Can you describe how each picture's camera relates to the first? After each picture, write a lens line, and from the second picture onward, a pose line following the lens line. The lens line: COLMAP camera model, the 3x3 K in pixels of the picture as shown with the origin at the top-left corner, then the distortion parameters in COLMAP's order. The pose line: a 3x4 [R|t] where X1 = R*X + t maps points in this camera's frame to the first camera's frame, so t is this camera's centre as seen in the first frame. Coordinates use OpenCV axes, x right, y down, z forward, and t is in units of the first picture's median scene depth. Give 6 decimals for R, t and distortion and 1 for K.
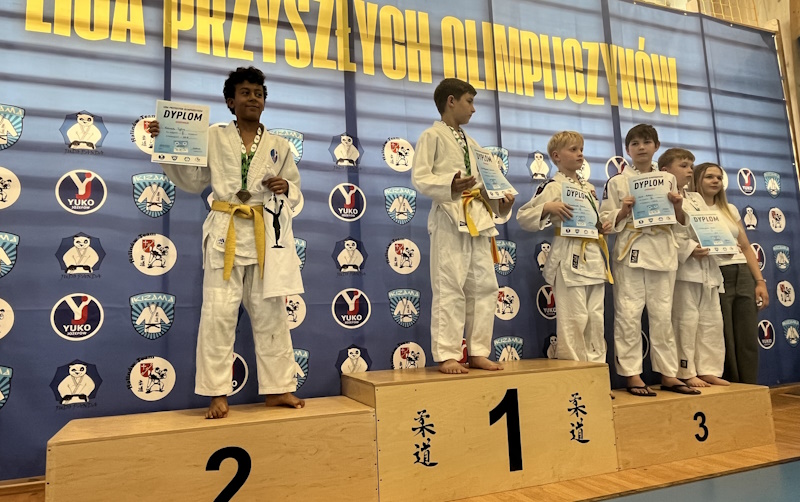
lens RADIAL K [[531.2, 0, 372.1], [0, 531.2, 249.4], [0, 0, 1]] dist [-0.007918, 0.006330]
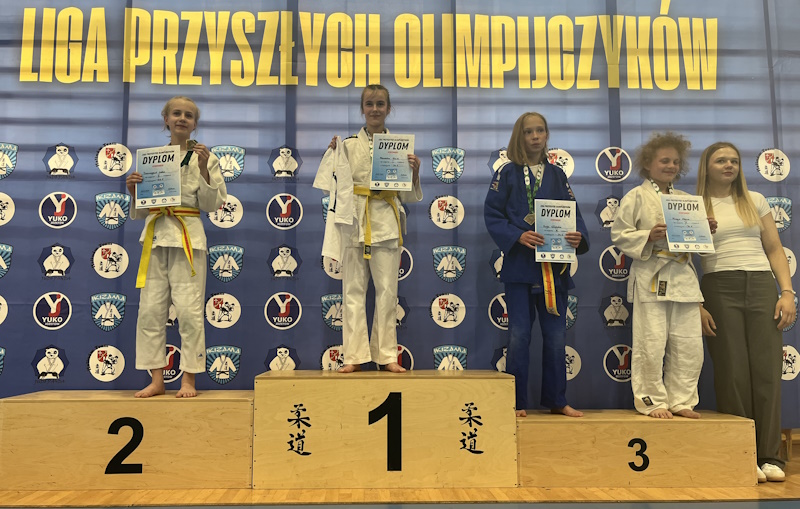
lens RADIAL K [[651.9, 0, 370.2], [0, 651.9, 262.0], [0, 0, 1]] dist [0.039456, -0.038082]
pose [[0.947207, 0.005476, -0.320577, 0.549124], [0.003274, 0.999637, 0.026748, -0.022482], [0.320607, -0.026385, 0.946845, -0.187966]]
